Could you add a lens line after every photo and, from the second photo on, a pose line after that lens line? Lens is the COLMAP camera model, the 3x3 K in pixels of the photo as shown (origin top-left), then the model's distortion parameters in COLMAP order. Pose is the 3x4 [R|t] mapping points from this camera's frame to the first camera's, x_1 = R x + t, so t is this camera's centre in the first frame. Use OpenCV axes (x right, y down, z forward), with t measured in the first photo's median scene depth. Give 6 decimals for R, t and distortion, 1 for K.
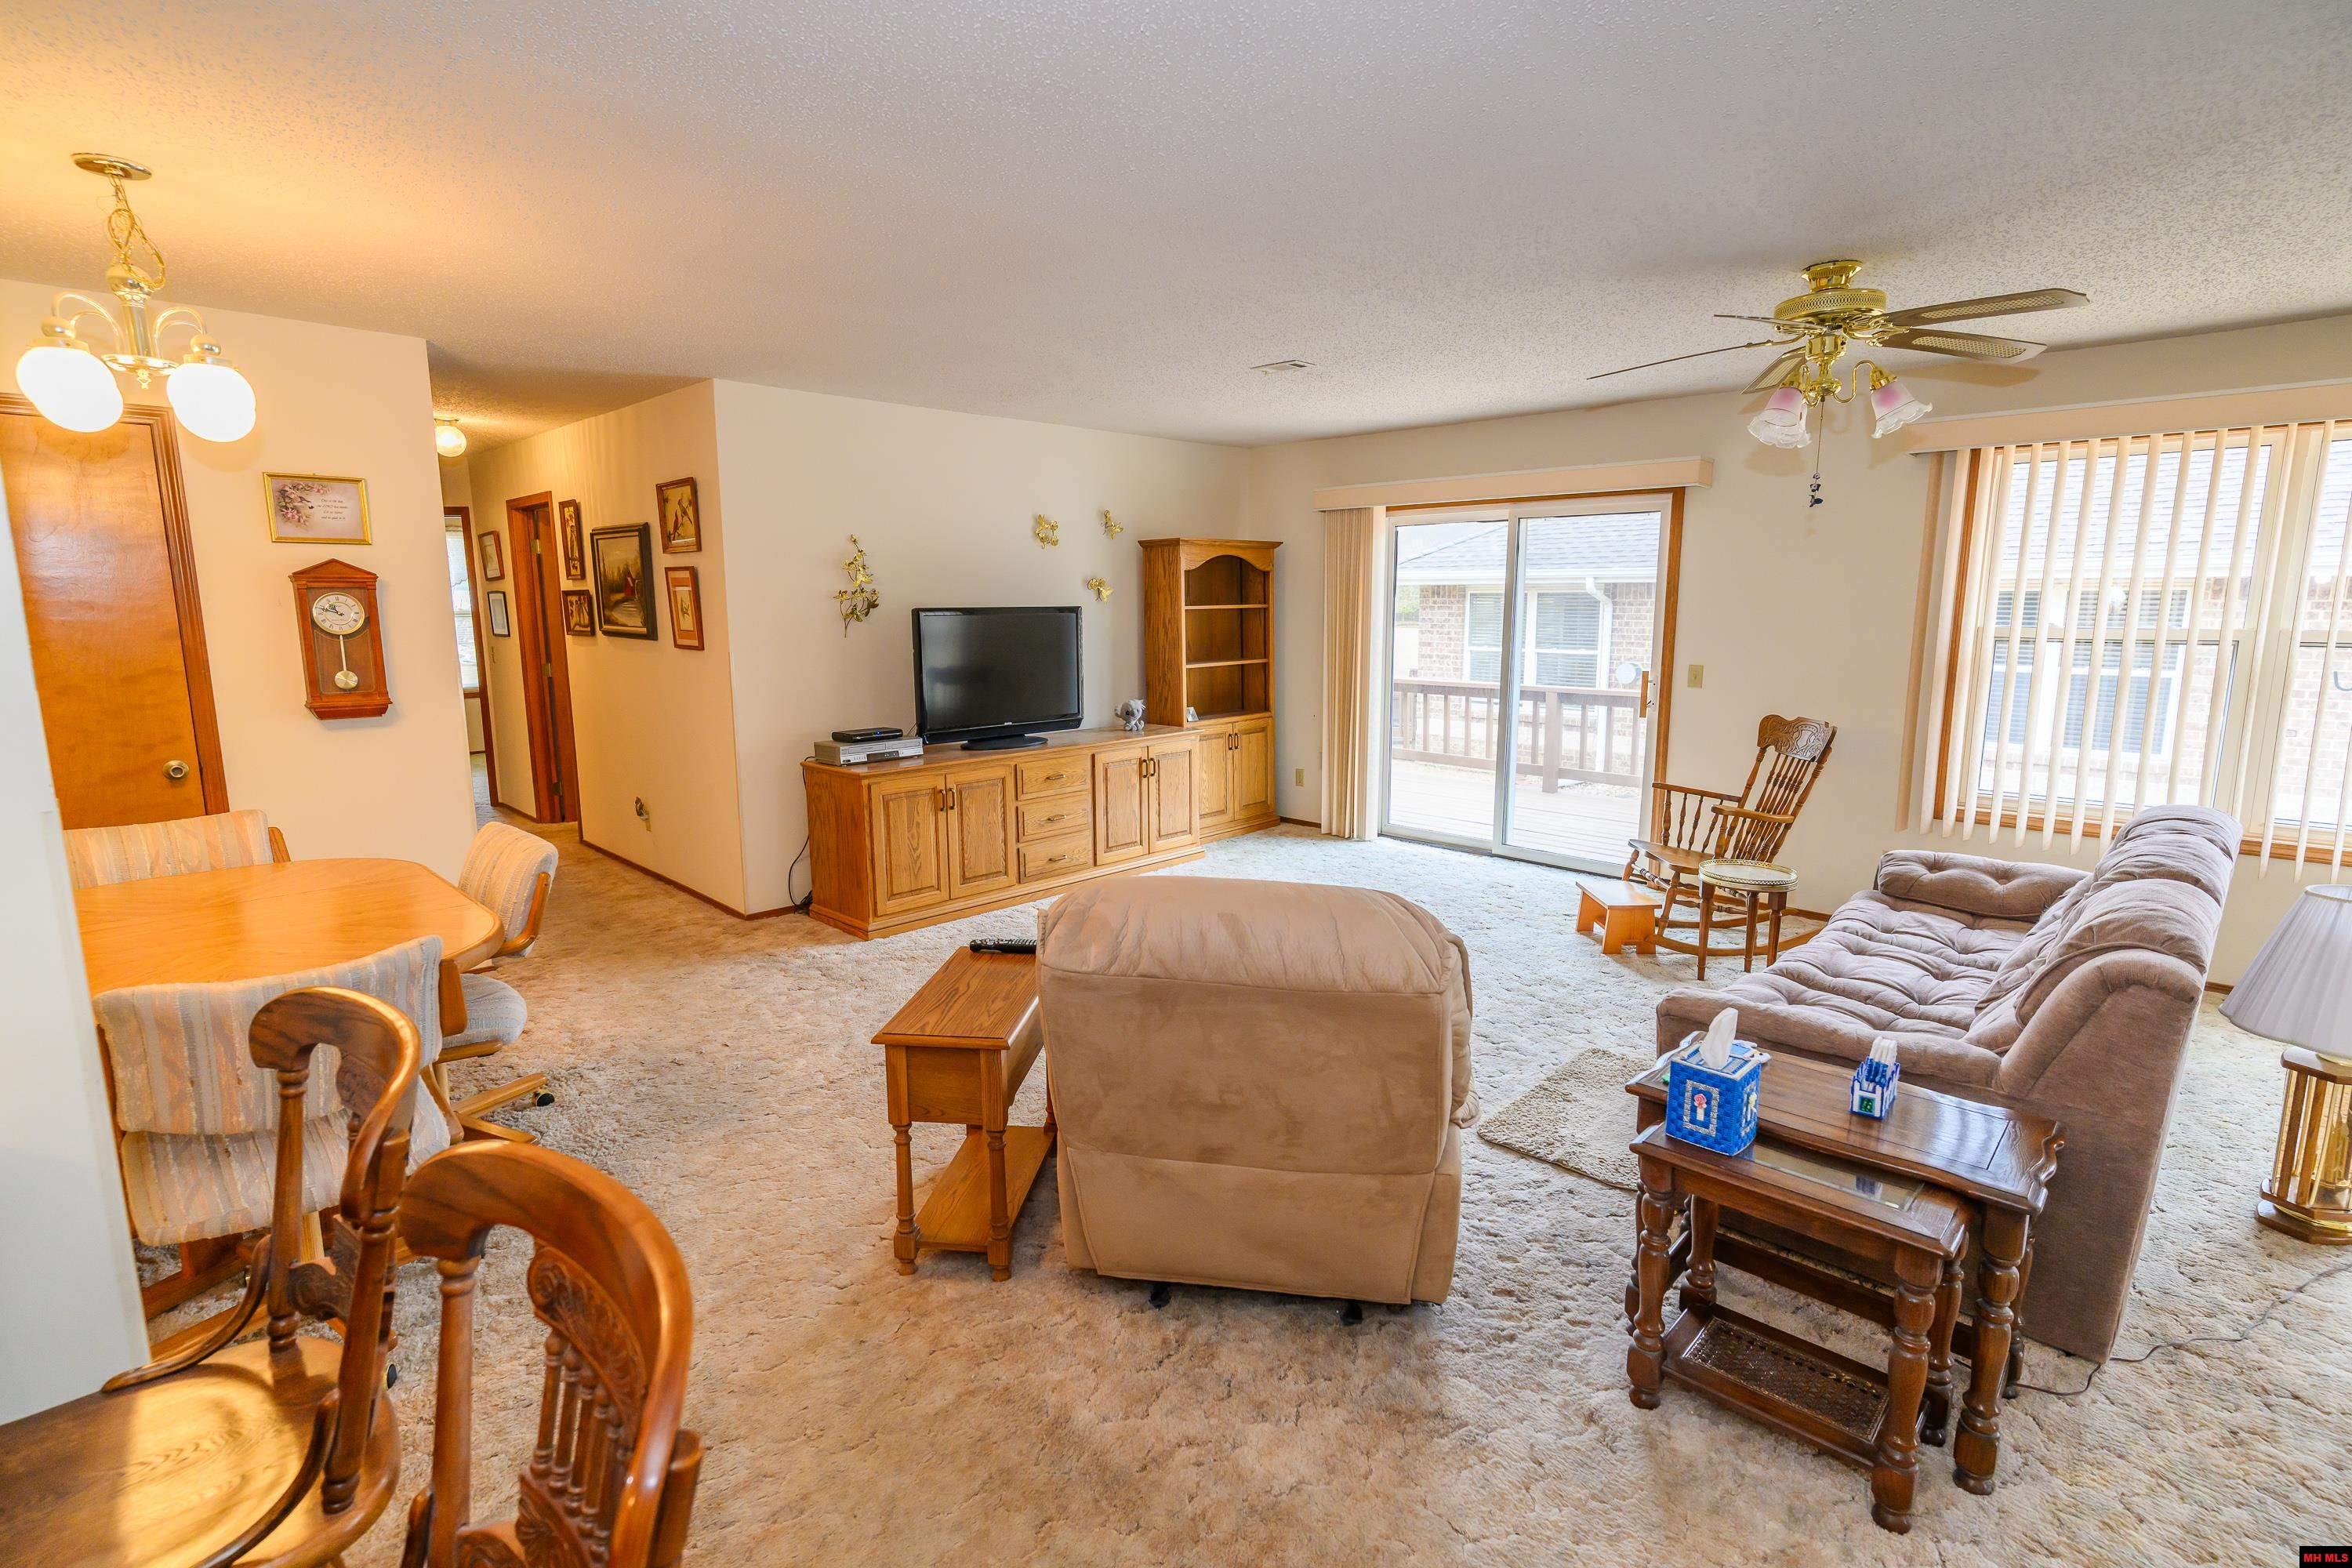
lens RADIAL K [[1115.4, 0, 1176.5], [0, 1115.4, 777.1], [0, 0, 1]] dist [-0.003202, 0.004113]
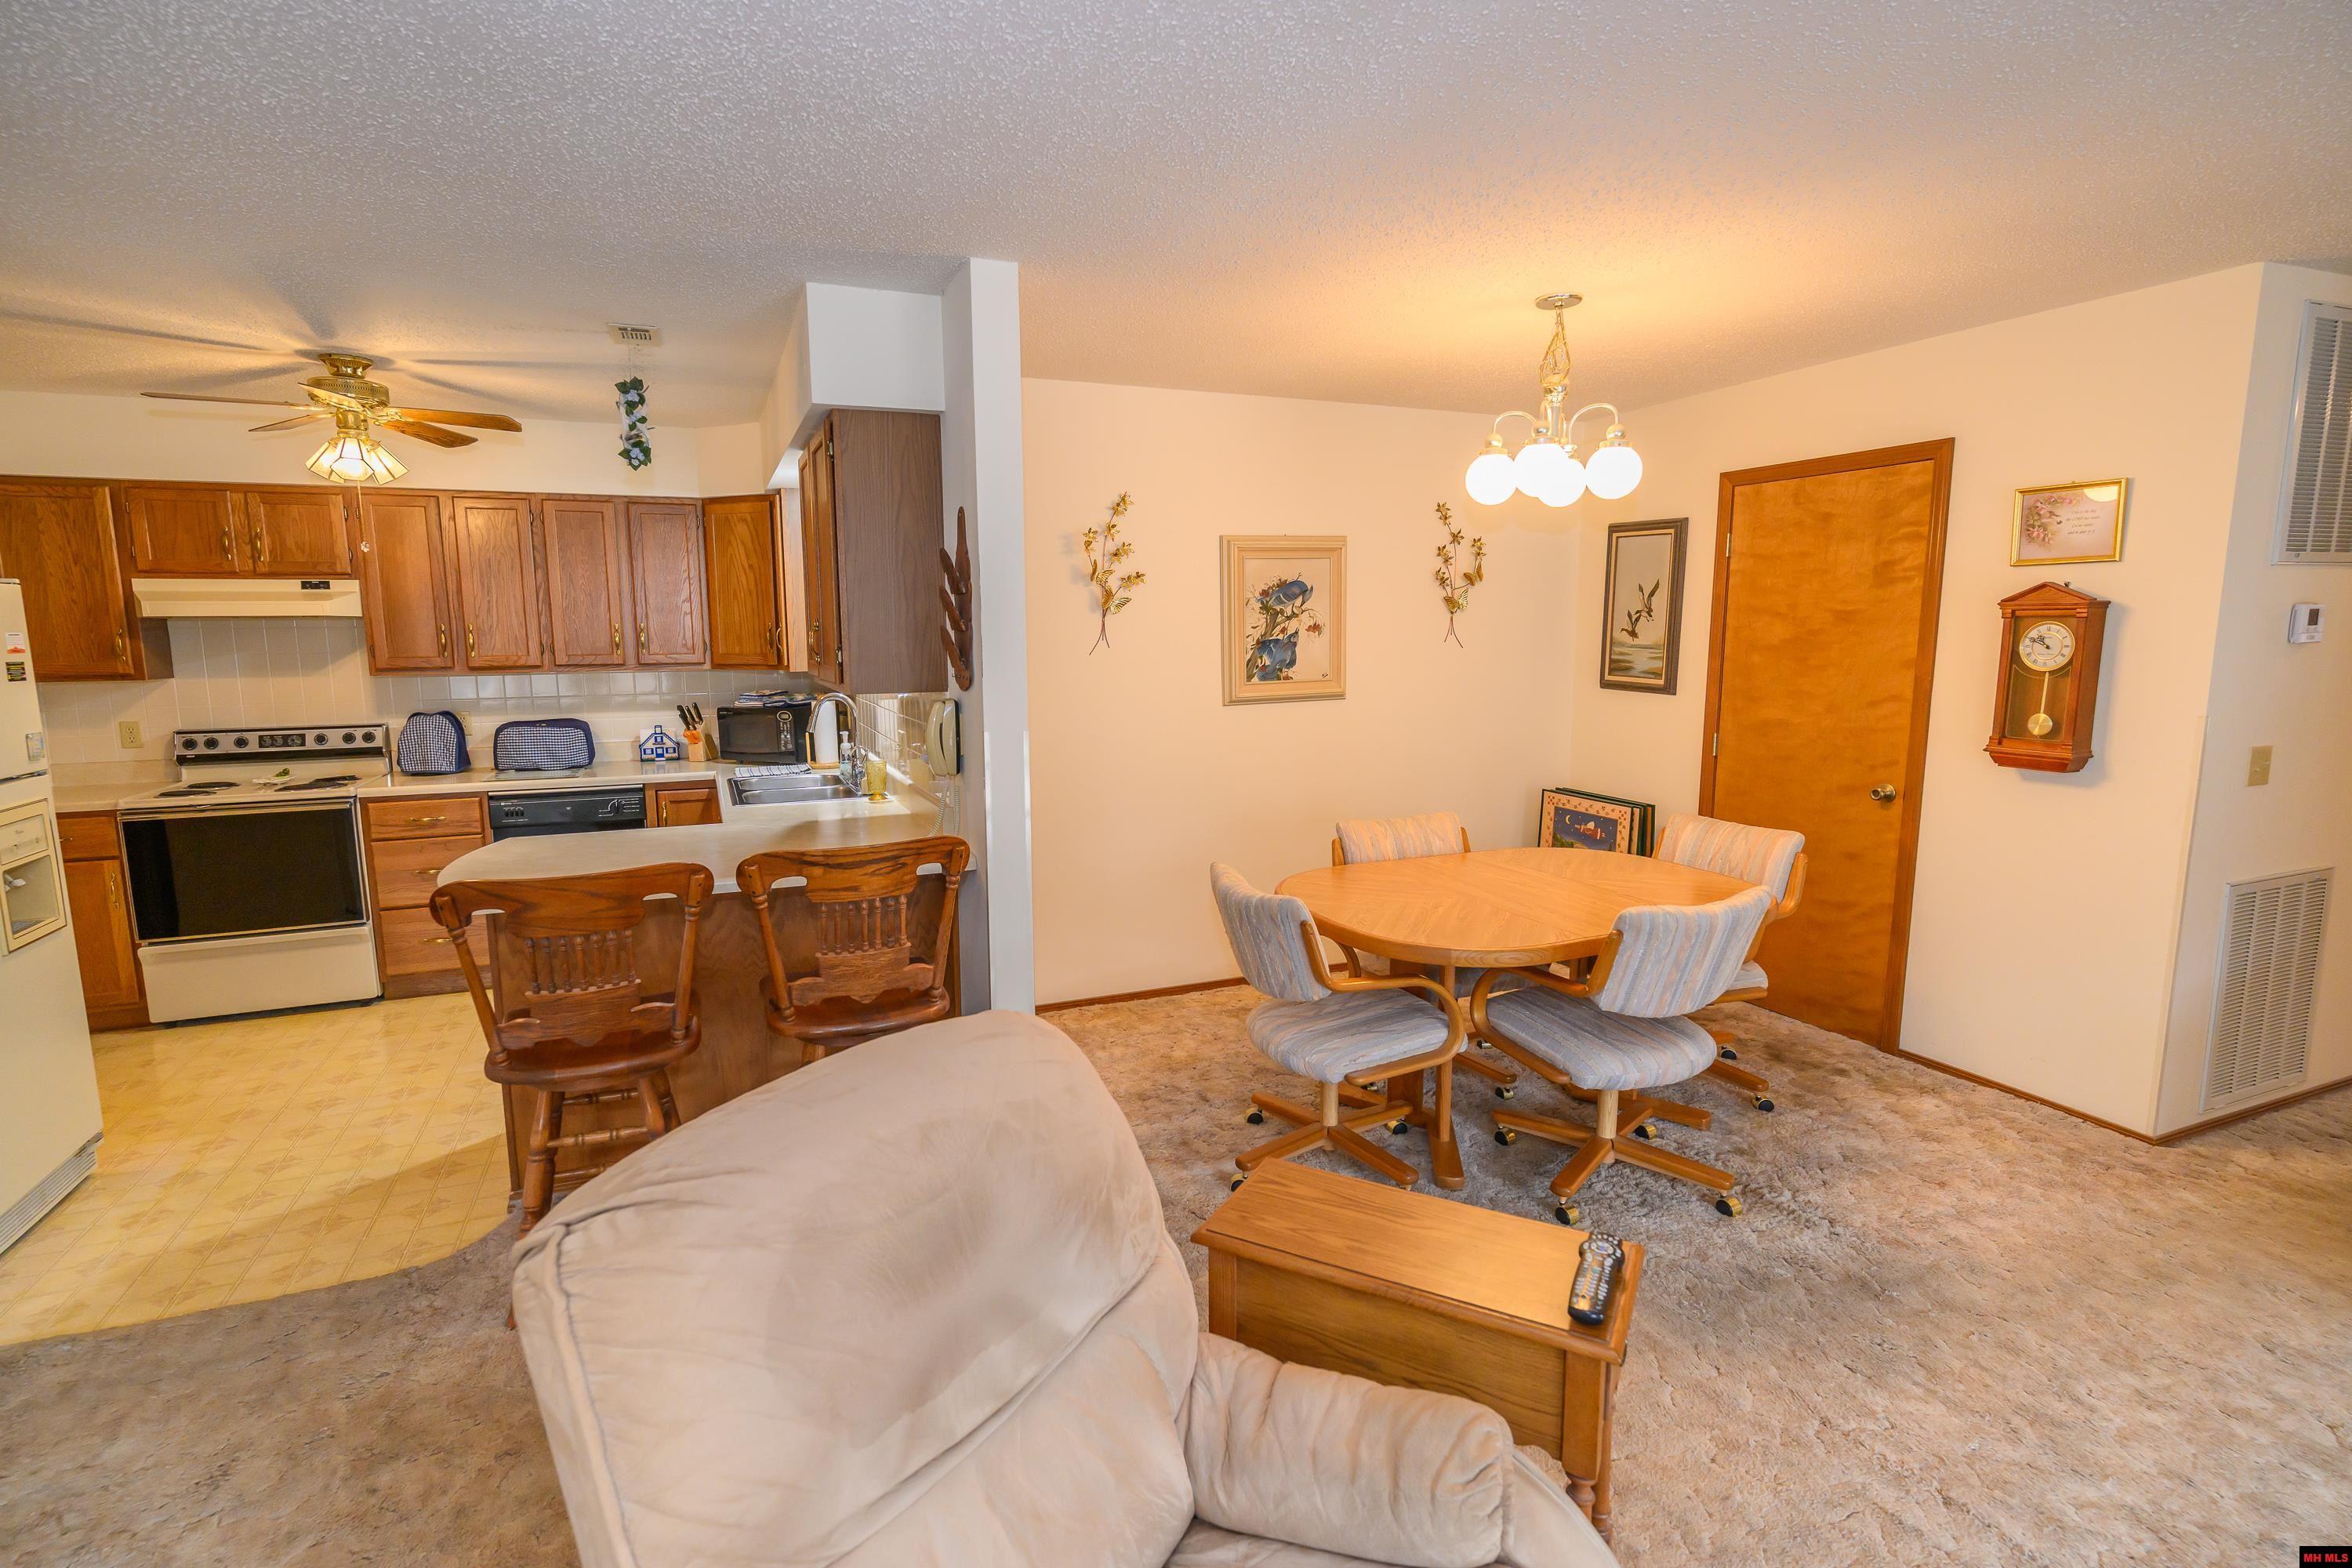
lens RADIAL K [[1115.4, 0, 1147.2], [0, 1115.4, 786.3], [0, 0, 1]] dist [-0.003202, 0.004113]
pose [[-0.390171, 0.134420, -0.910877, 0.261208], [-0.140238, 0.969068, 0.203078, -0.103996], [0.910000, 0.206975, -0.359251, 0.611551]]
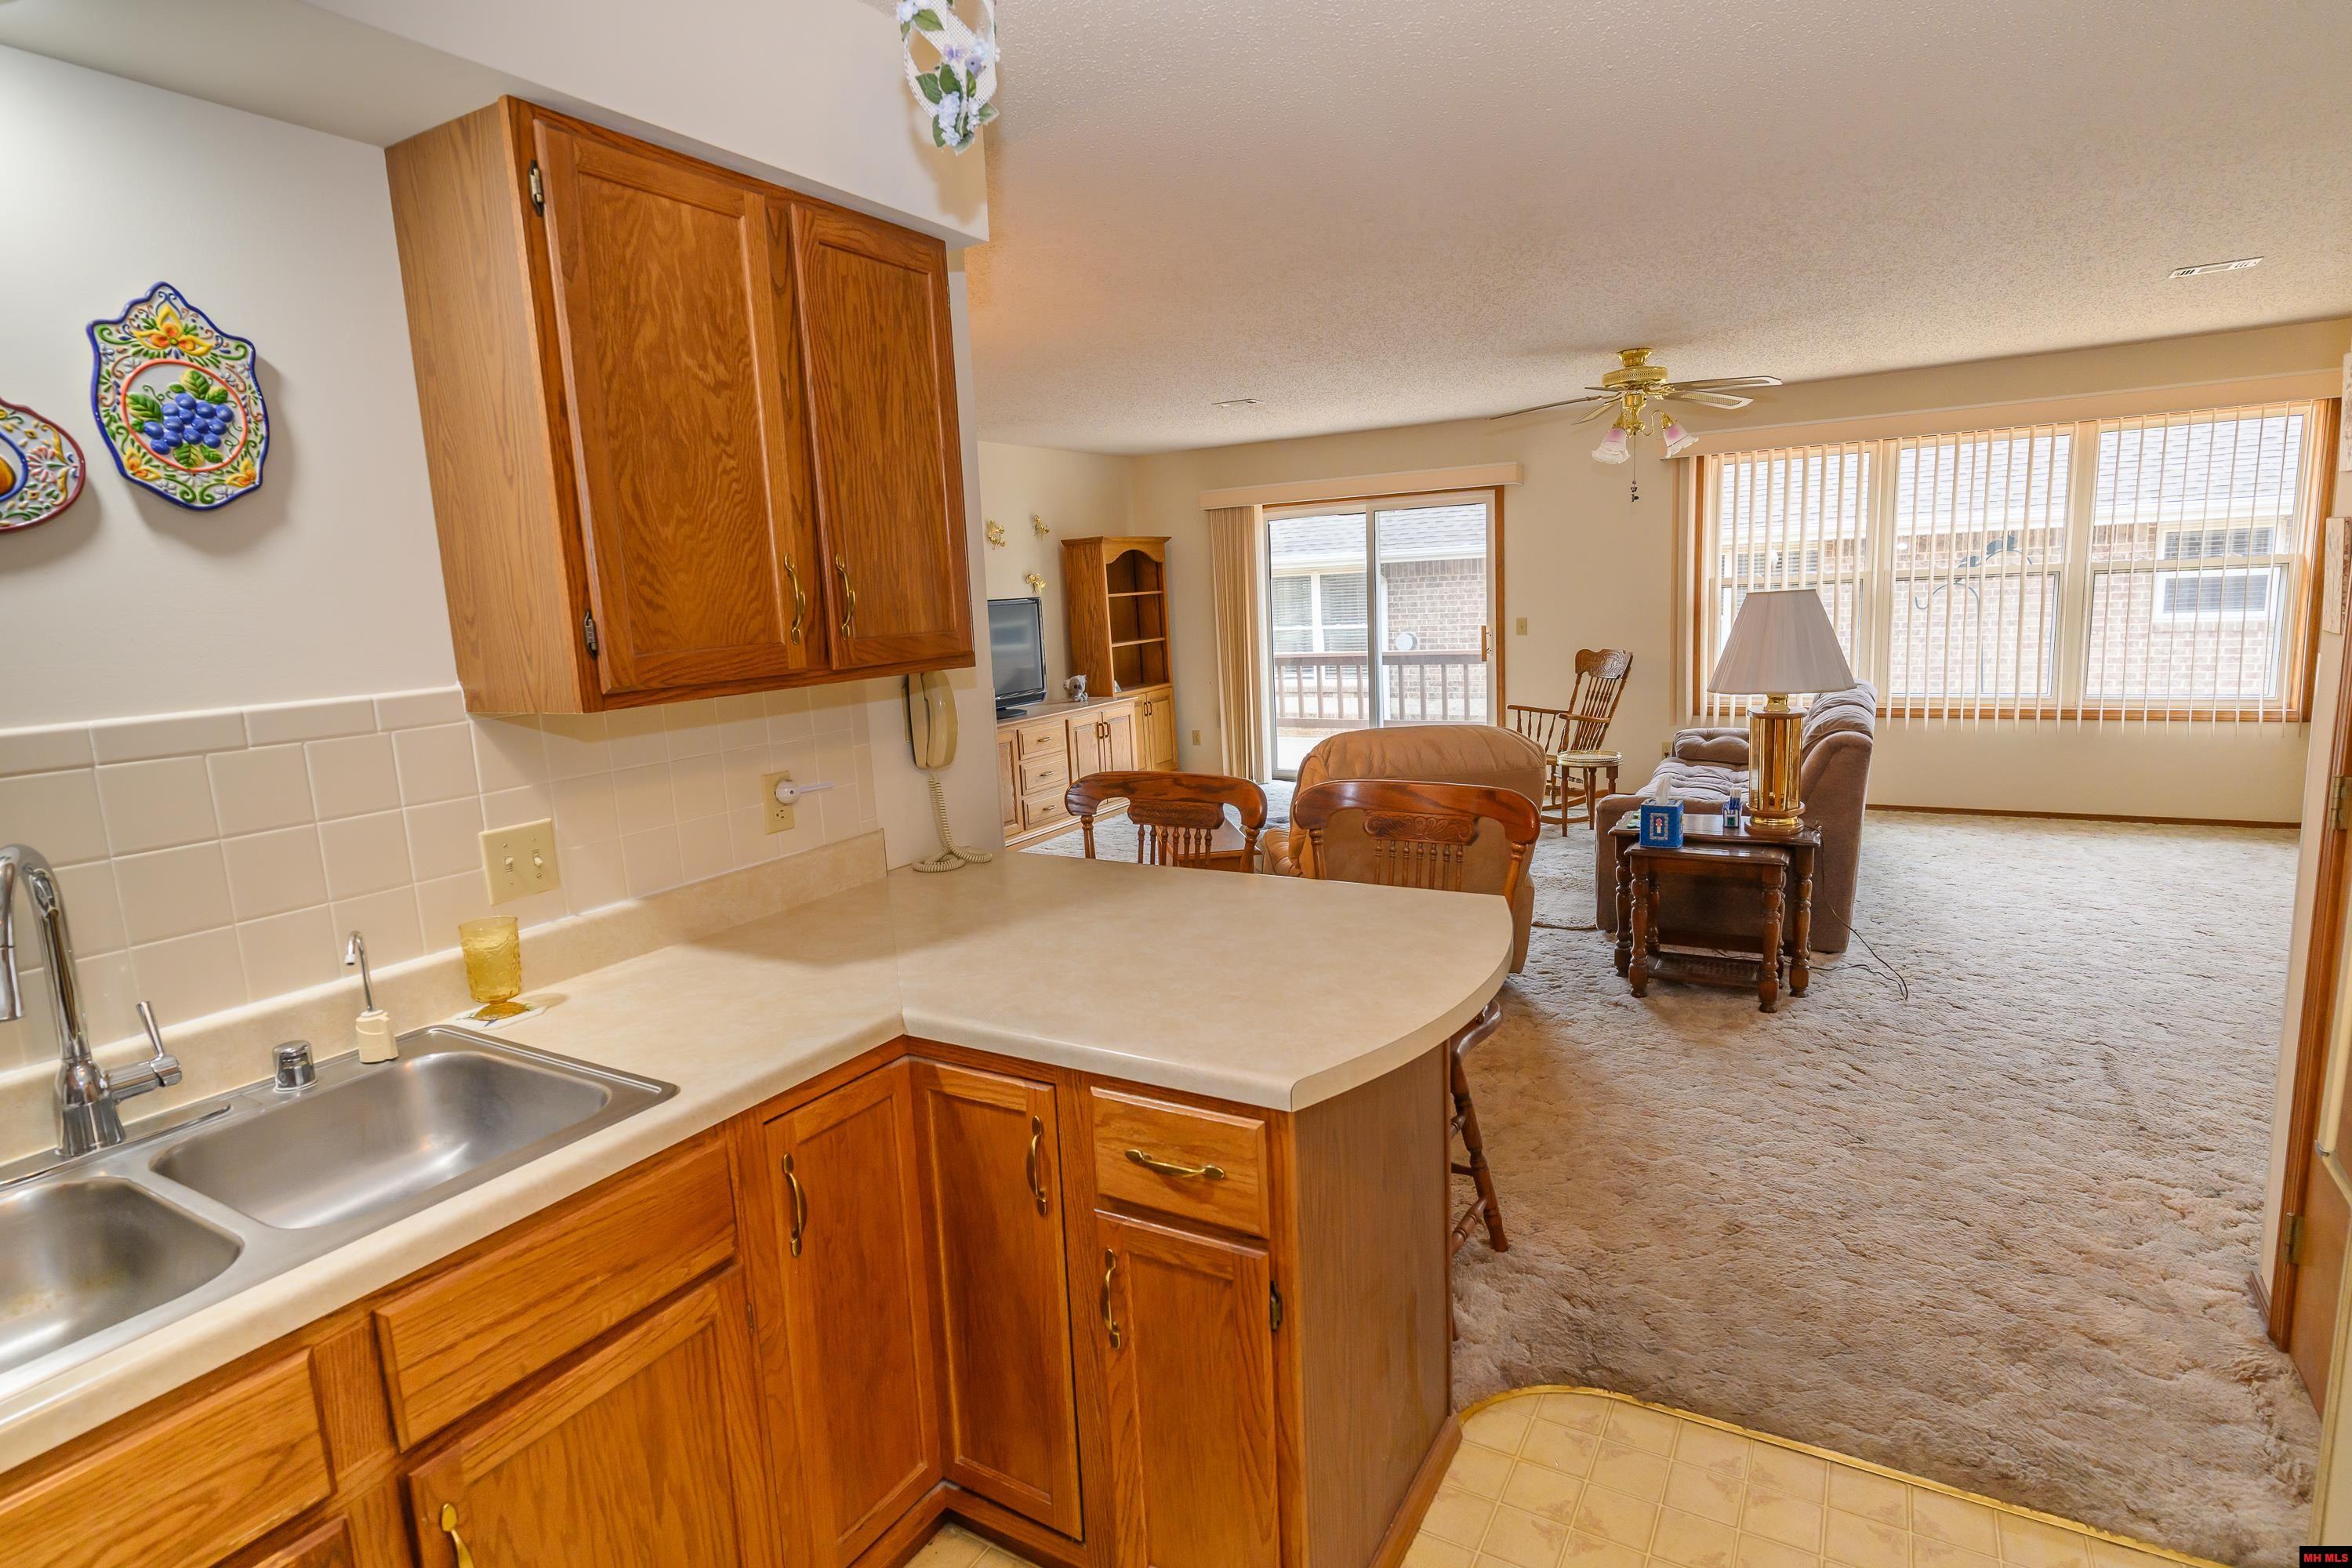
lens RADIAL K [[1201.5, 0, 1160.4], [0, 1201.5, 780.8], [0, 0, 1]] dist [-0.003304, 0.001032]
pose [[0.969241, -0.081875, 0.232096, -0.355372], [0.083634, 0.996494, 0.002271, 0.063027], [-0.231468, 0.017210, 0.972690, -0.342780]]
